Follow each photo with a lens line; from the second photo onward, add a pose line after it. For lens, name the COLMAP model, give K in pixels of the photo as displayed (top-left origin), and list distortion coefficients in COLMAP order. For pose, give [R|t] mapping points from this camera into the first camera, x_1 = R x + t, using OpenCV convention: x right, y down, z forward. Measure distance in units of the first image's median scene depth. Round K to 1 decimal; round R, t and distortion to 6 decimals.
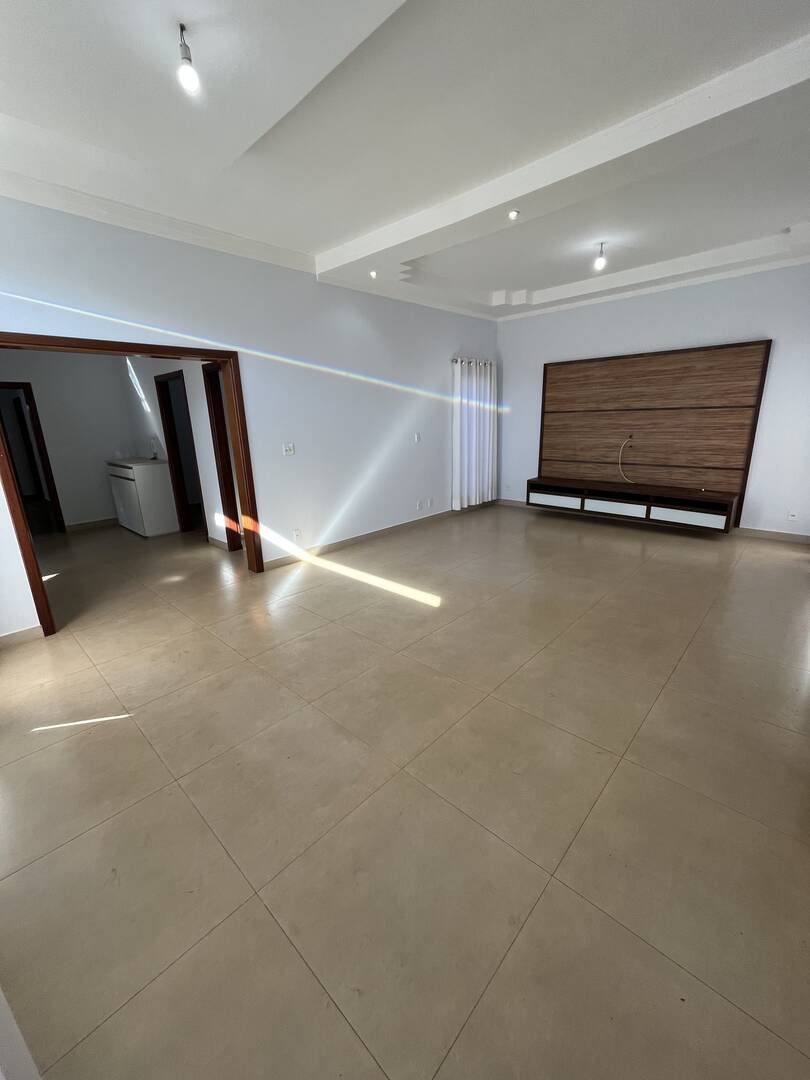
lens RADIAL K [[435.0, 0, 406.8], [0, 435.0, 537.9], [0, 0, 1]] dist [-0.004742, 0.000769]
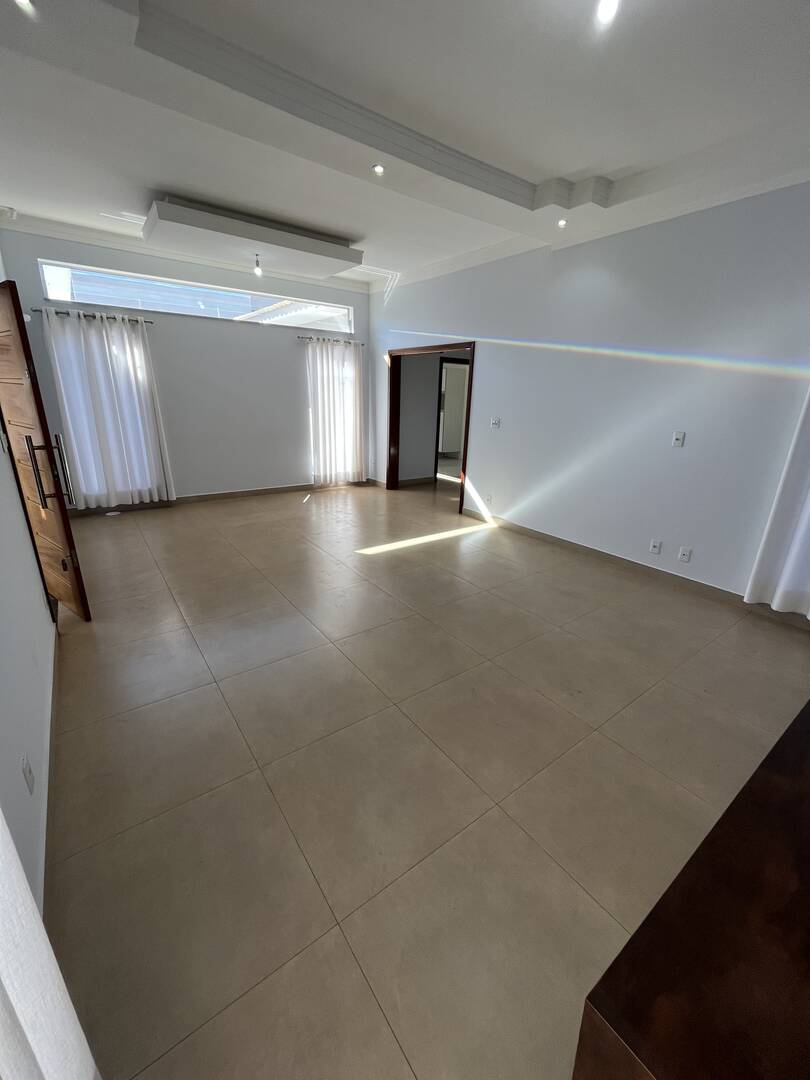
lens RADIAL K [[435.0, 0, 412.2], [0, 435.0, 534.4], [0, 0, 1]] dist [-0.004742, 0.000769]
pose [[-0.178208, 0.322360, -0.929691, 0.778657], [-0.293943, 0.884234, 0.362943, -0.250102], [0.939063, 0.337955, -0.062822, 0.821329]]
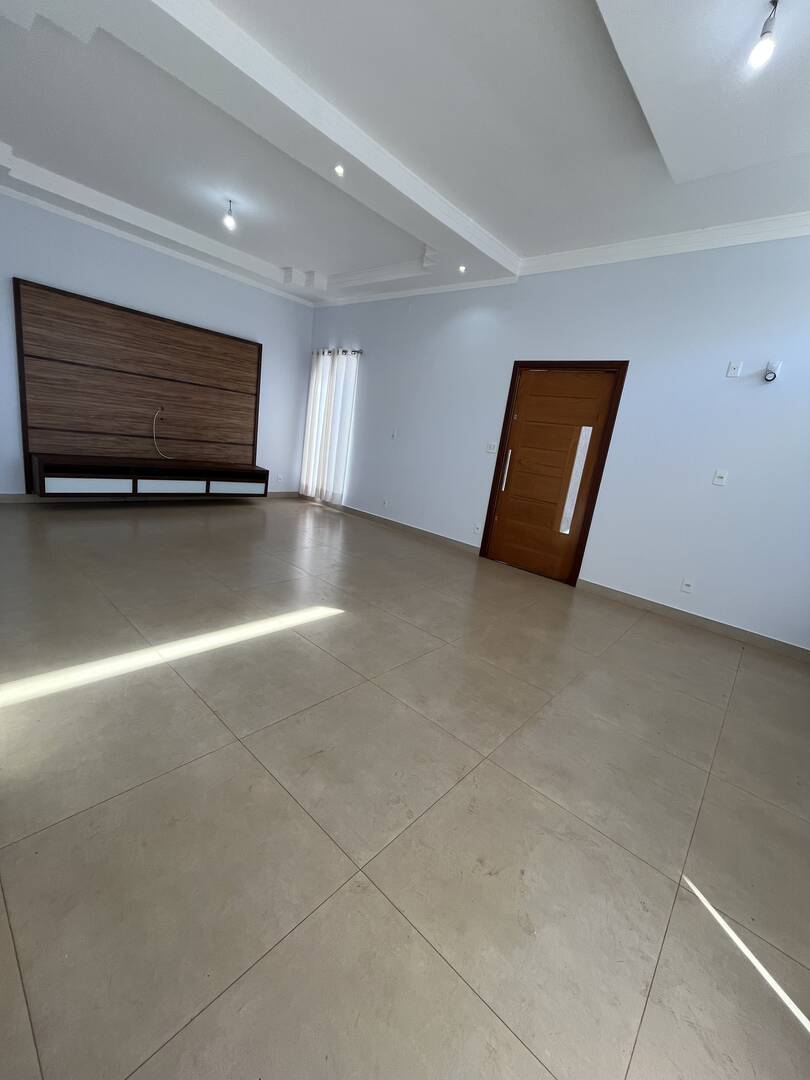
lens RADIAL K [[435.0, 0, 403.7], [0, 435.0, 537.3], [0, 0, 1]] dist [-0.004742, 0.000769]
pose [[-0.029444, -0.204082, 0.978511, -0.494488], [0.141094, 0.968285, 0.206194, -0.093453], [-0.989558, 0.144133, 0.000285, 0.583439]]
